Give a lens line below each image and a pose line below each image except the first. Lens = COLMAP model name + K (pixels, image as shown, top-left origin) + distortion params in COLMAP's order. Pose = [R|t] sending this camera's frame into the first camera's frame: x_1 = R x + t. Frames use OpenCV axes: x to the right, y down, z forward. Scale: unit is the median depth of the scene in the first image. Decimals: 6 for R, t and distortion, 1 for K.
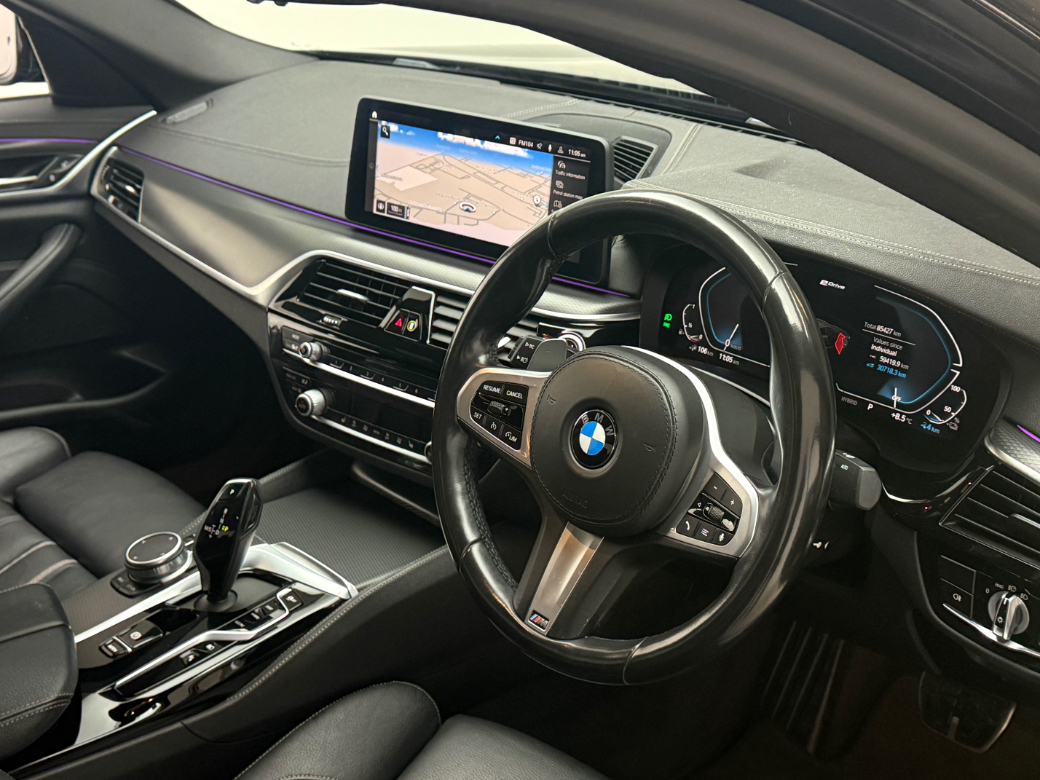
lens RADIAL K [[1341.6, 0, 520.0], [0, 1341.6, 390.0], [0, 0, 1]] dist [0.013214, 0.019647]
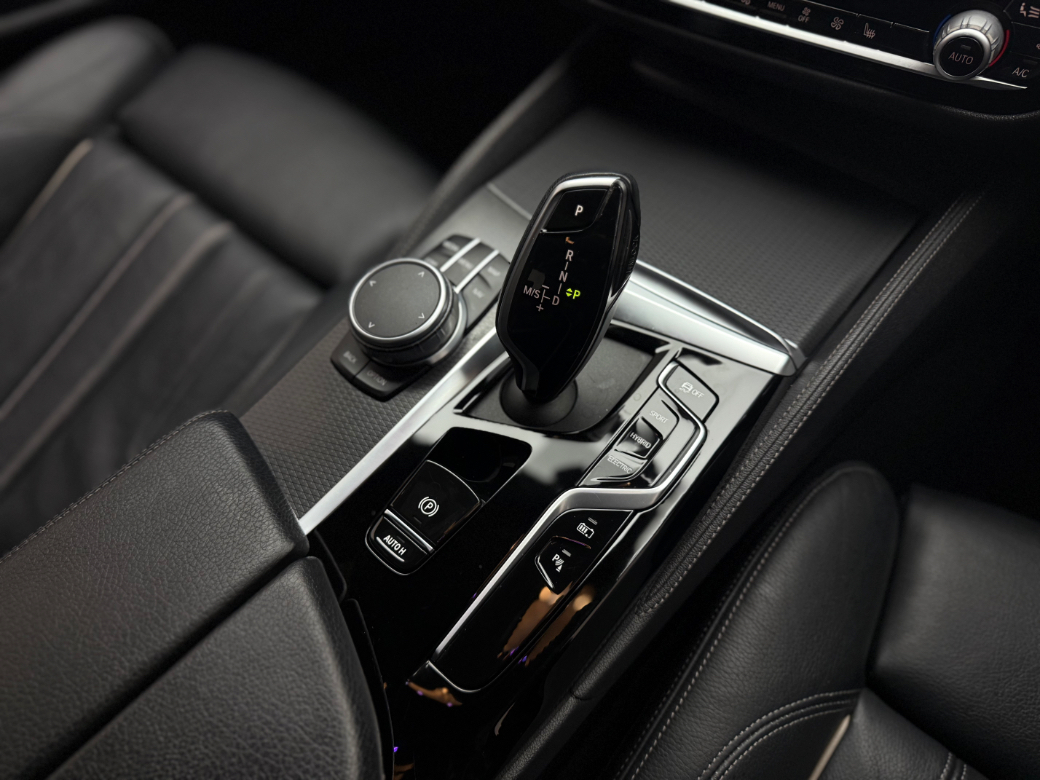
lens RADIAL K [[718.7, 0, 520.0], [0, 718.7, 390.0], [0, 0, 1]] dist [-0.000751, -0.001164]
pose [[0.991956, -0.123220, 0.028986, -0.245569], [0.086274, 0.825677, 0.557508, -0.008910], [-0.092629, -0.550522, 0.829666, 0.765611]]
